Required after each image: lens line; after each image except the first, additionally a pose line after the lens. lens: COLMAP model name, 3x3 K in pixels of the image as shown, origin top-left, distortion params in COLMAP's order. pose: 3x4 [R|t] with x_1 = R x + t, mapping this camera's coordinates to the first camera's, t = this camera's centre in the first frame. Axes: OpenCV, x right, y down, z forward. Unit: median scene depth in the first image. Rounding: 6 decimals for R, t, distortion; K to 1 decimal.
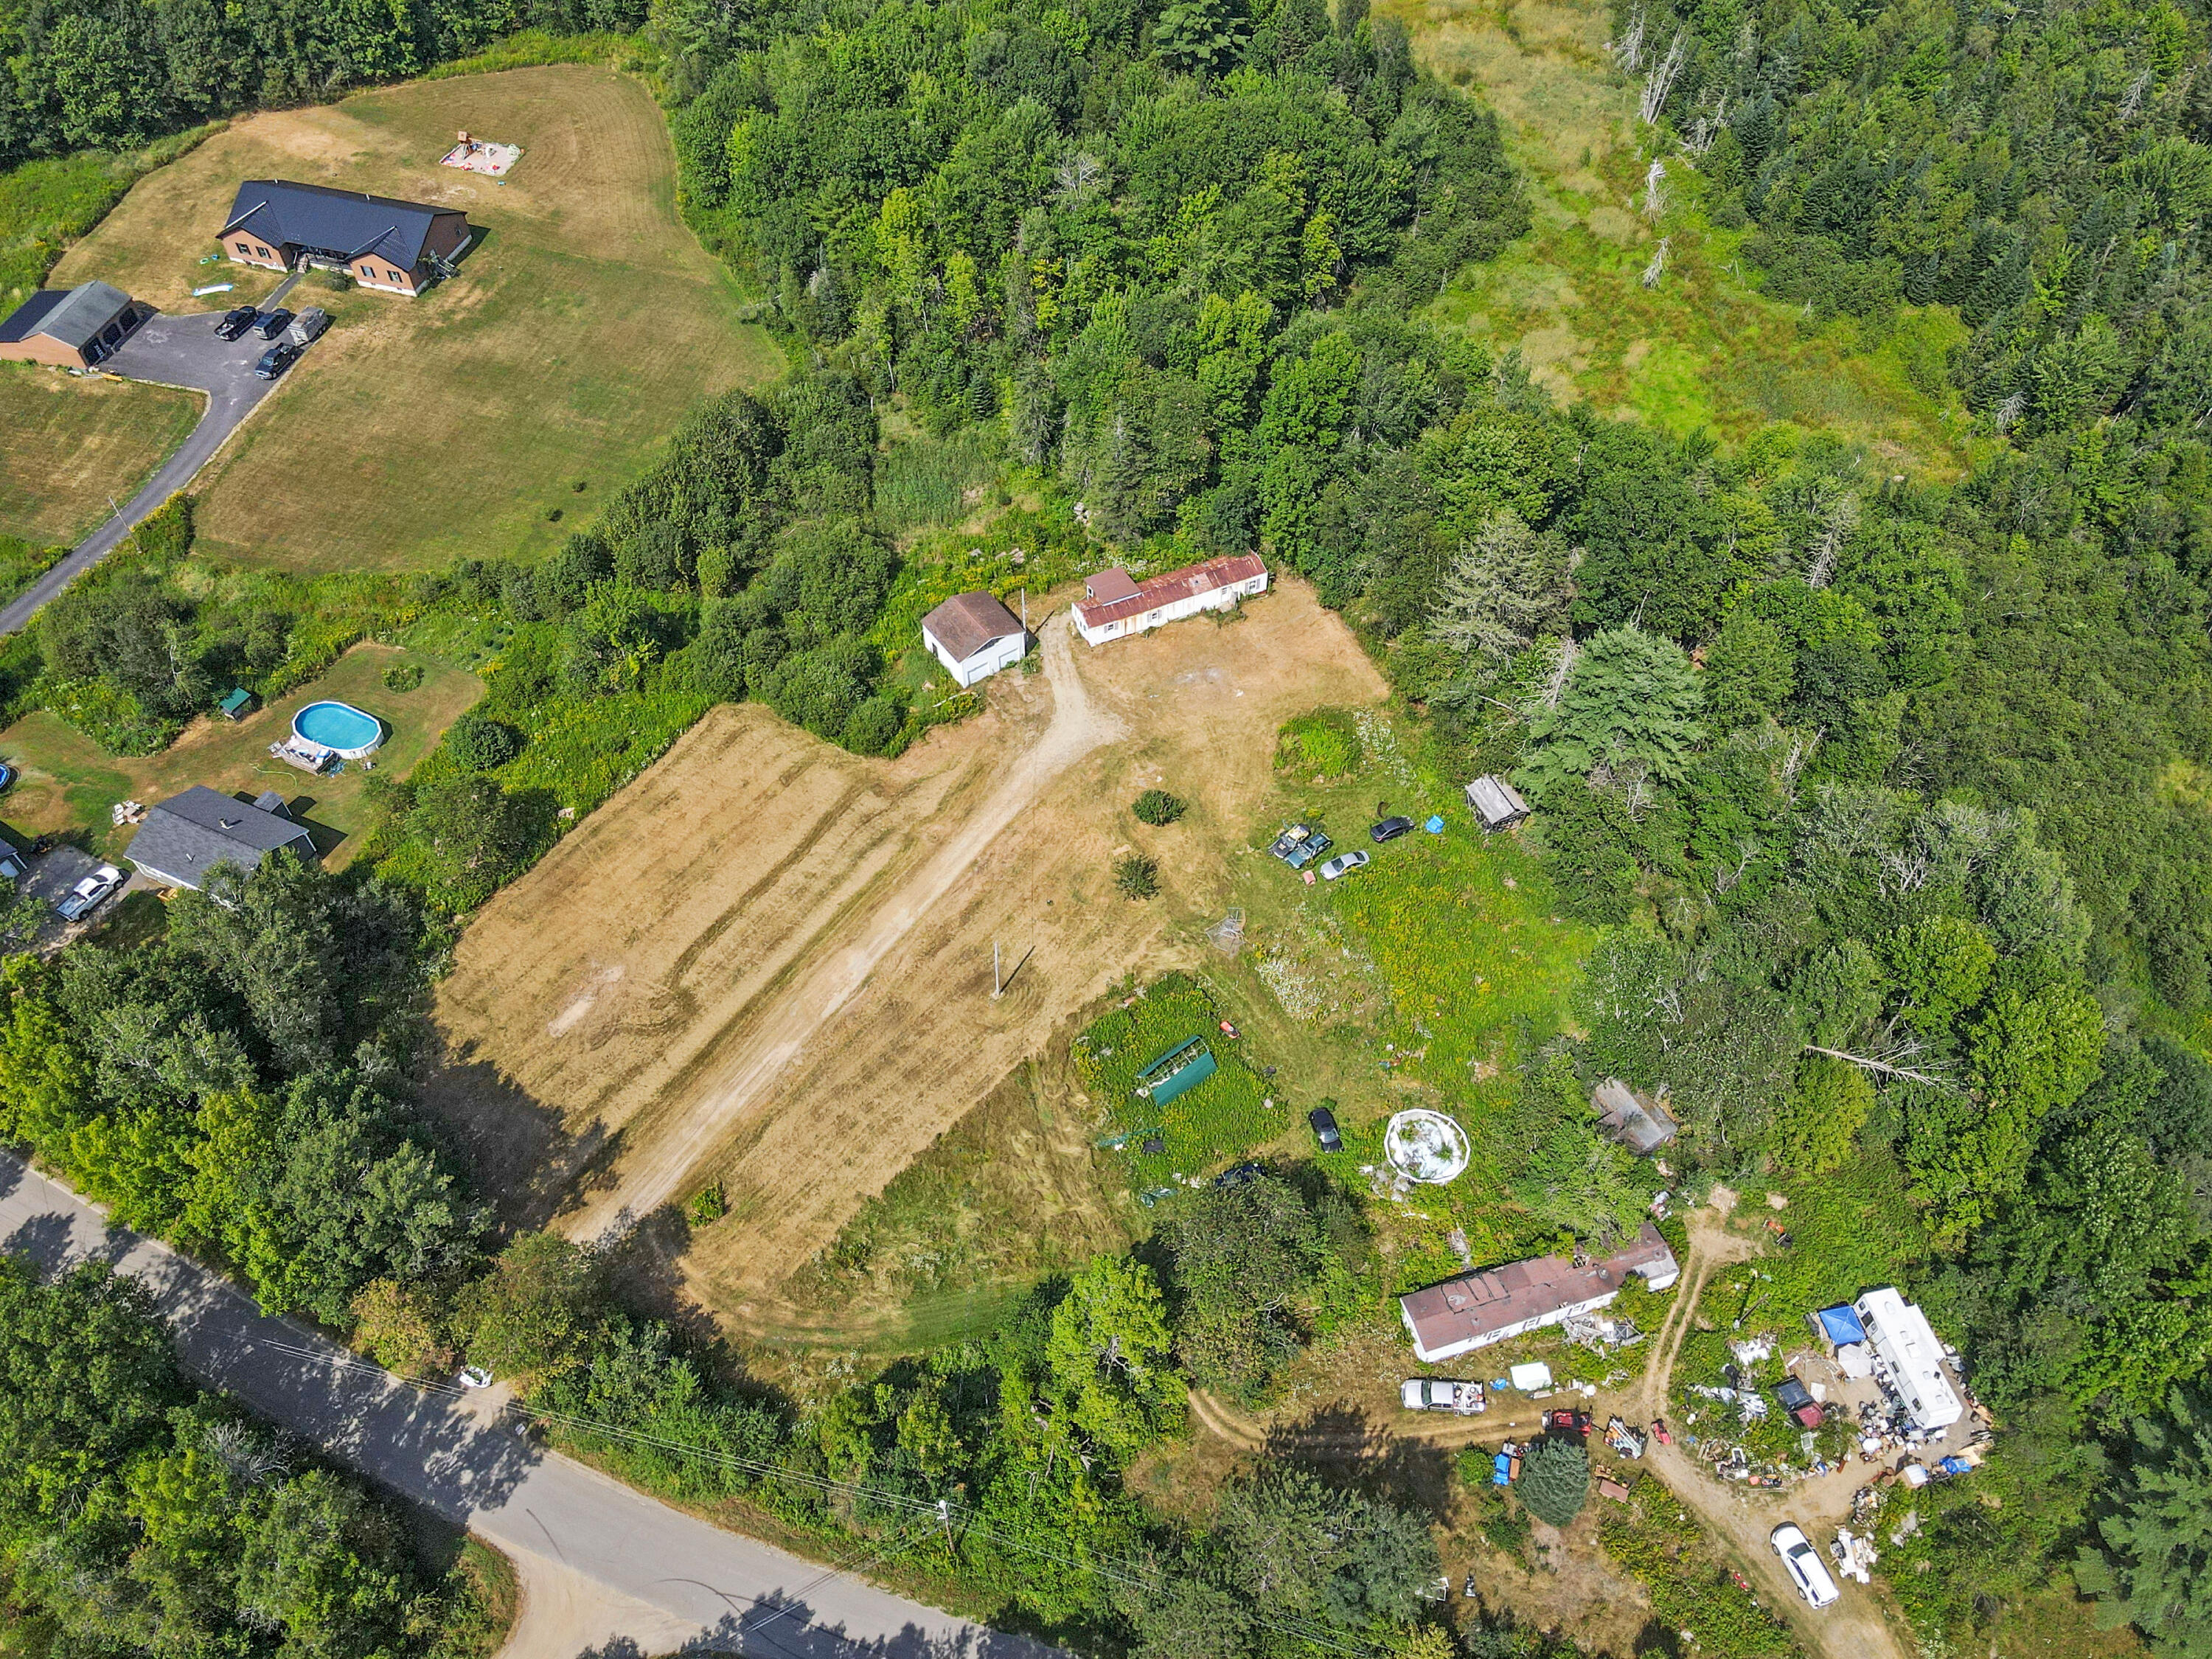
lens RADIAL K [[1659.4, 0, 1100.8], [0, 1659.4, 792.8], [0, 0, 1]] dist [-0.001603, 0.026893]
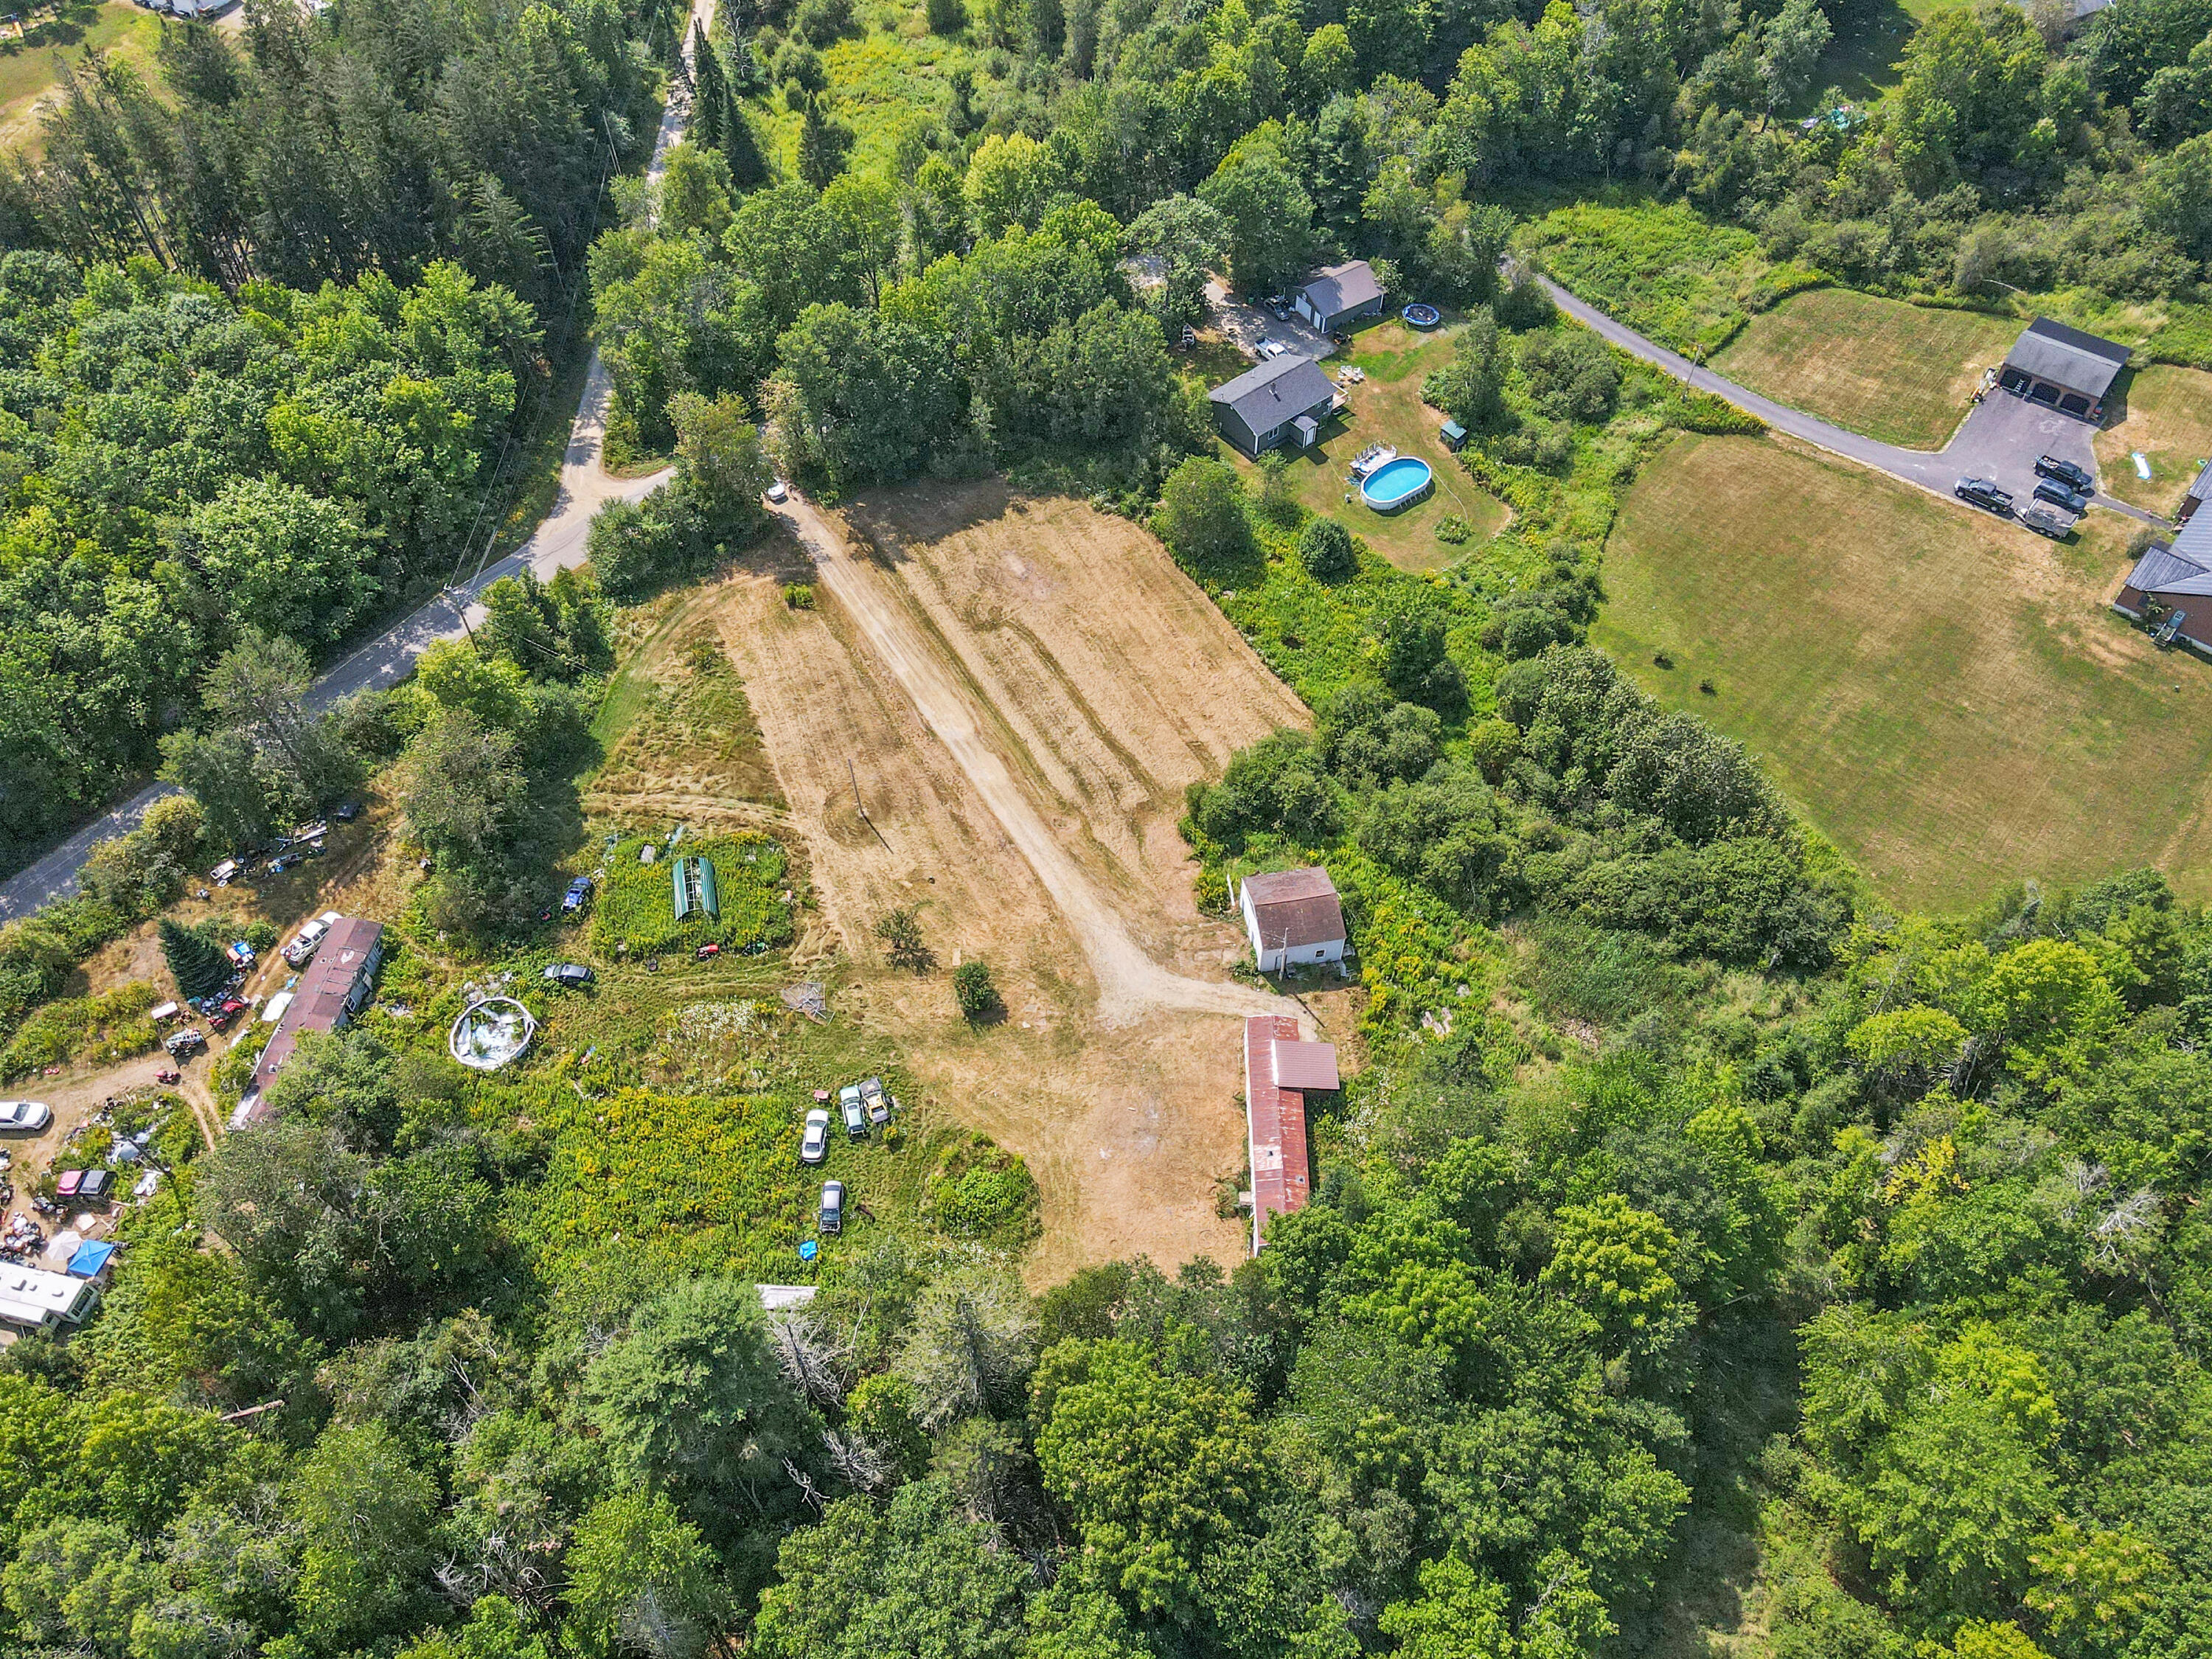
lens RADIAL K [[1659.4, 0, 1100.8], [0, 1659.4, 792.8], [0, 0, 1]] dist [-0.001603, 0.026893]
pose [[-0.416264, 0.705865, -0.573131, 0.434999], [-0.697287, 0.156716, 0.699450, -0.669854], [0.583536, 0.690793, 0.426955, 0.548897]]
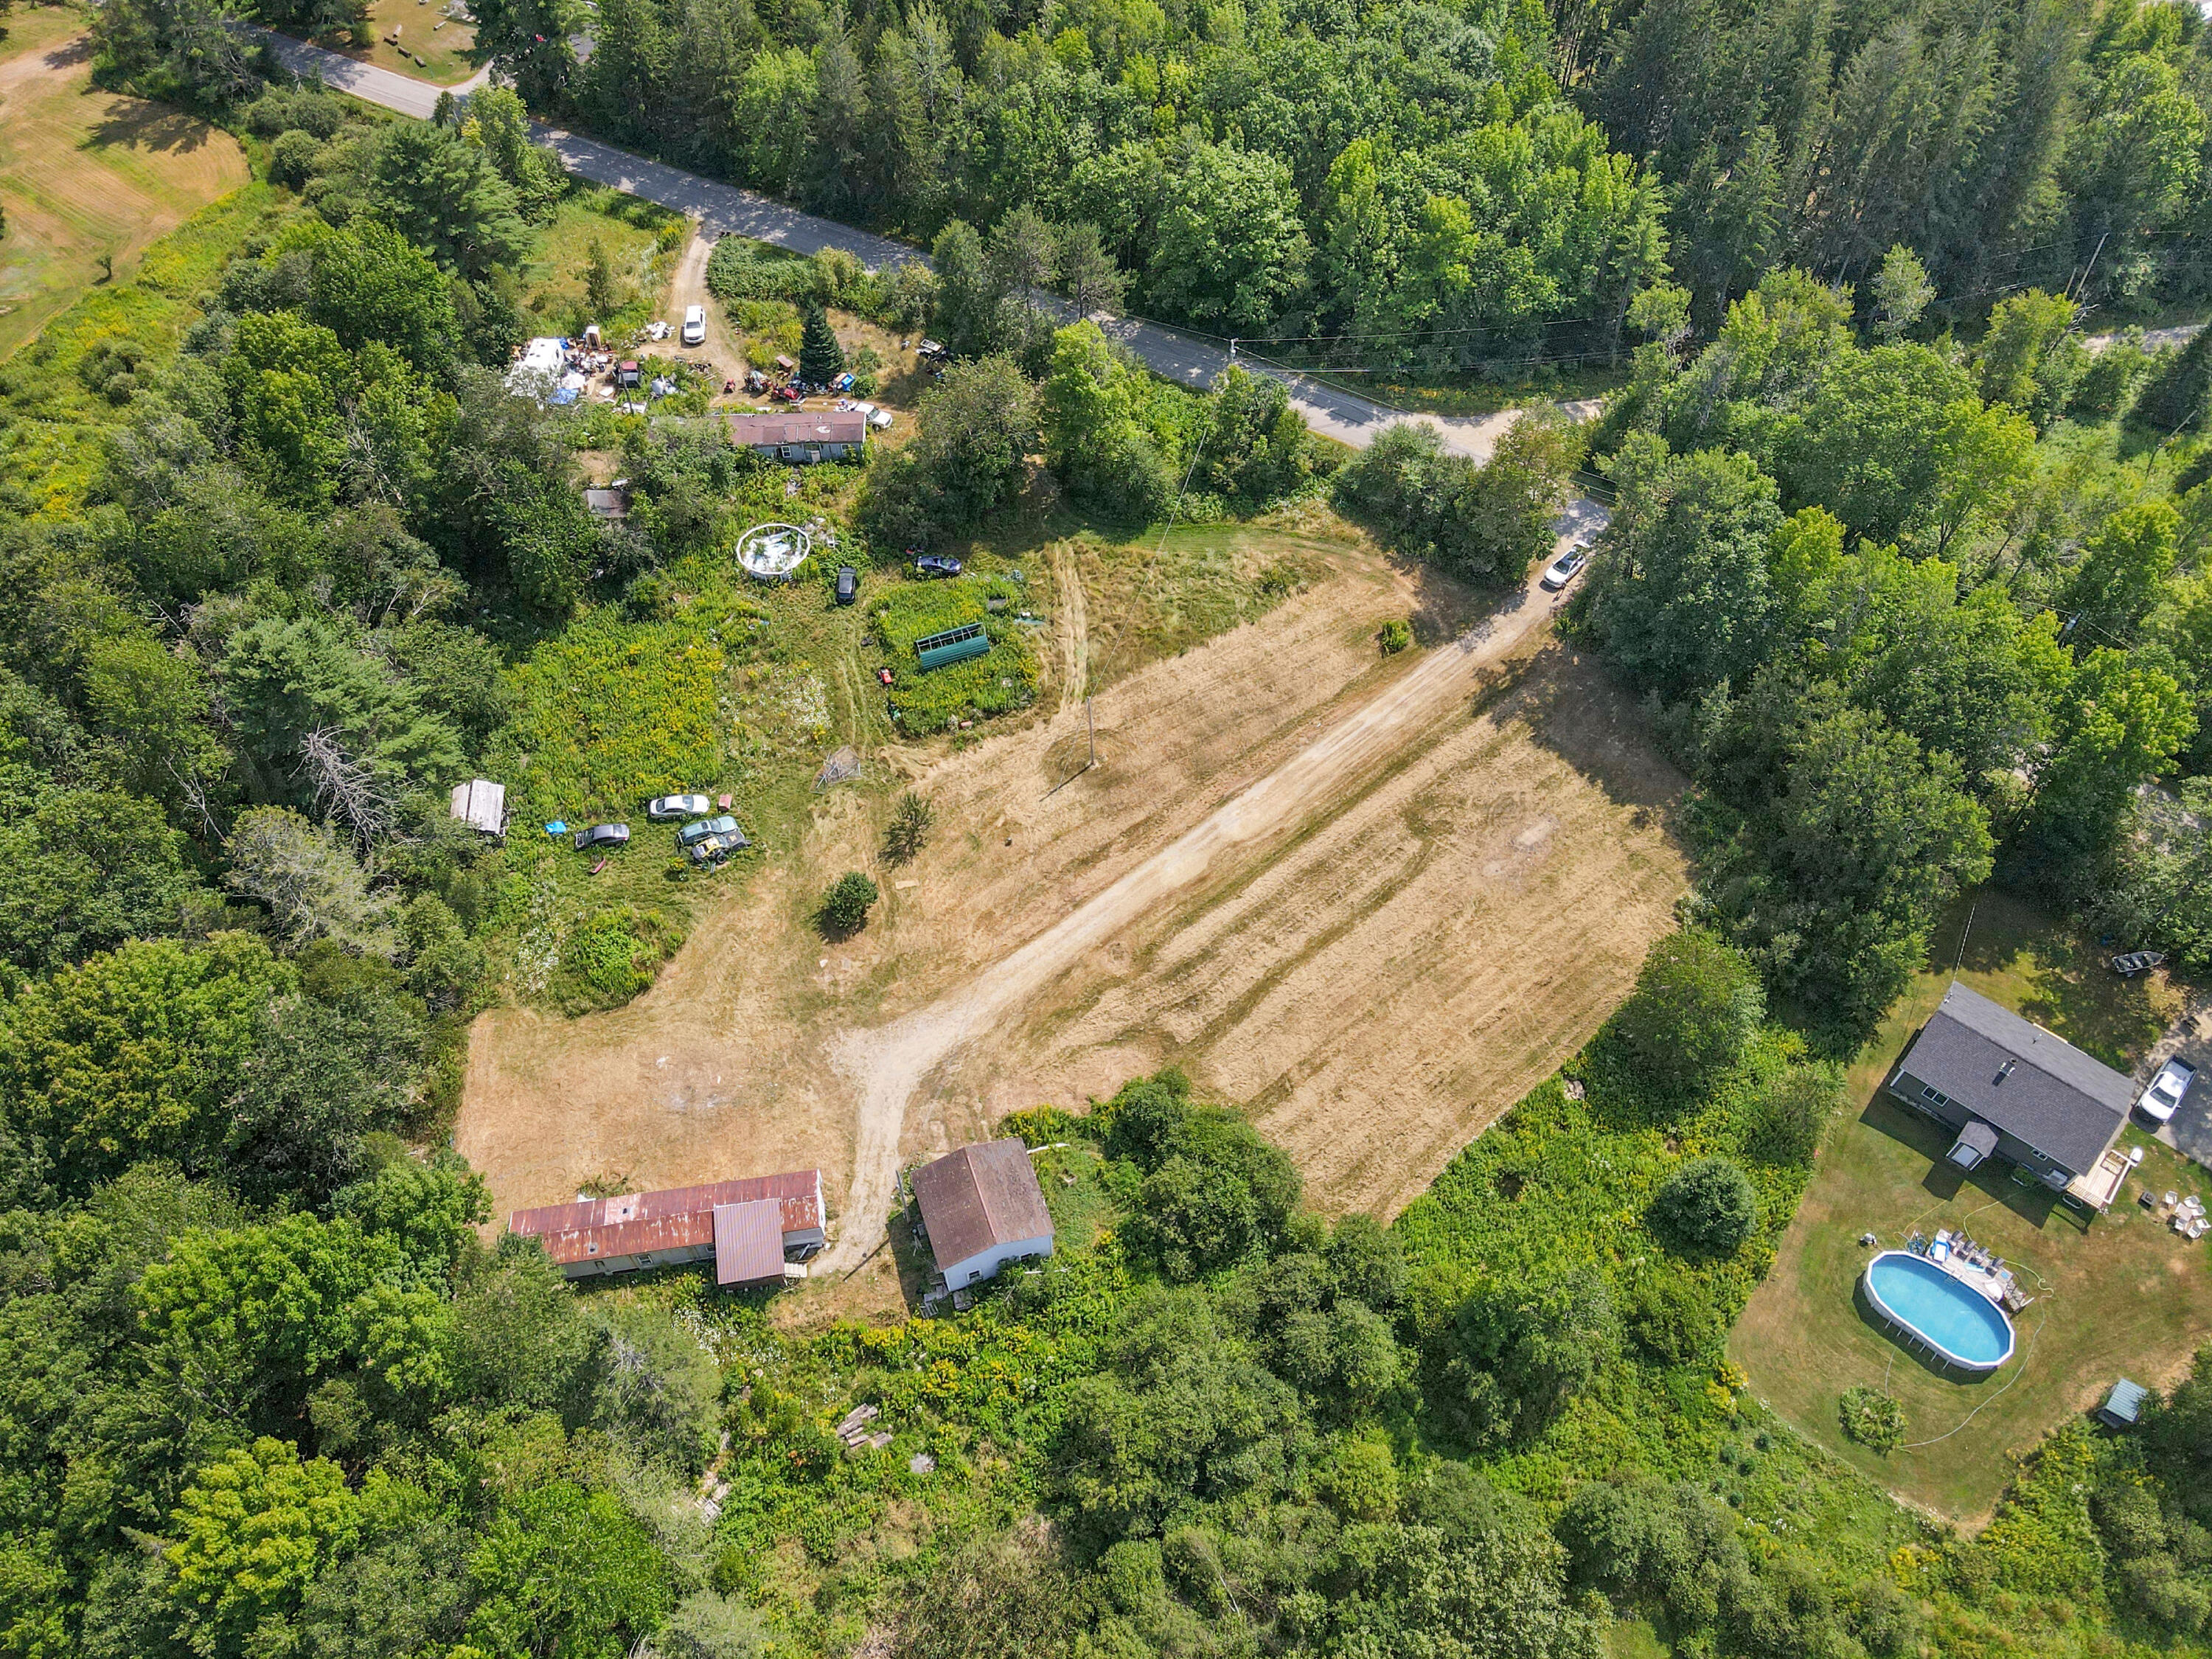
lens RADIAL K [[1646.8, 0, 1116.7], [0, 1646.8, 825.1], [0, 0, 1]] dist [-0.004199, 0.033118]
pose [[-0.965091, -0.200665, 0.168322, -0.216970], [0.207862, -0.195814, 0.958358, -0.712854], [-0.159350, 0.959891, 0.230689, 0.721889]]
